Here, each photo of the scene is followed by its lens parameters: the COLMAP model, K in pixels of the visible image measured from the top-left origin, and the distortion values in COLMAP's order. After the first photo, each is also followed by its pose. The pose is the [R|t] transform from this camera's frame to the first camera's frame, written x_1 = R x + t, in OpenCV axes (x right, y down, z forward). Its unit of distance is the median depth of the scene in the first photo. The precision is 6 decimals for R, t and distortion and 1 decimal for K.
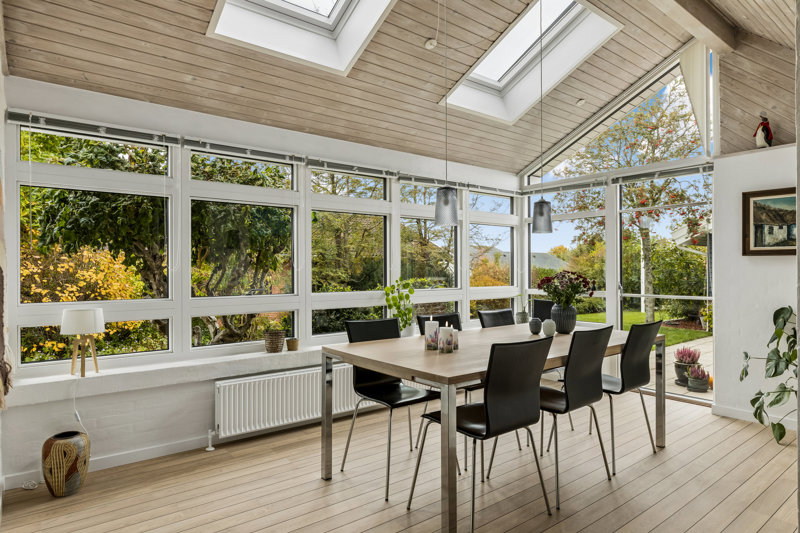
lens RADIAL K [[477.1, 0, 399.6], [0, 477.1, 268.7], [0, 0, 1]] dist [-0.024841, 0.000684]
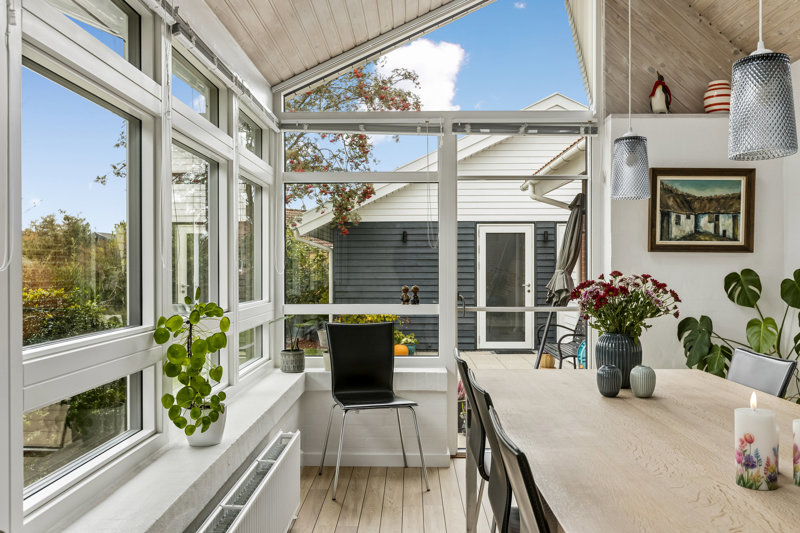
lens RADIAL K [[686.8, 0, 401.6], [0, 686.8, 270.0], [0, 0, 1]] dist [-0.010289, -0.004604]
pose [[0.627327, 0.001814, 0.778754, -0.384388], [-0.003837, 0.999992, 0.000761, 0.002636], [-0.778746, -0.003465, 0.627329, 0.630247]]
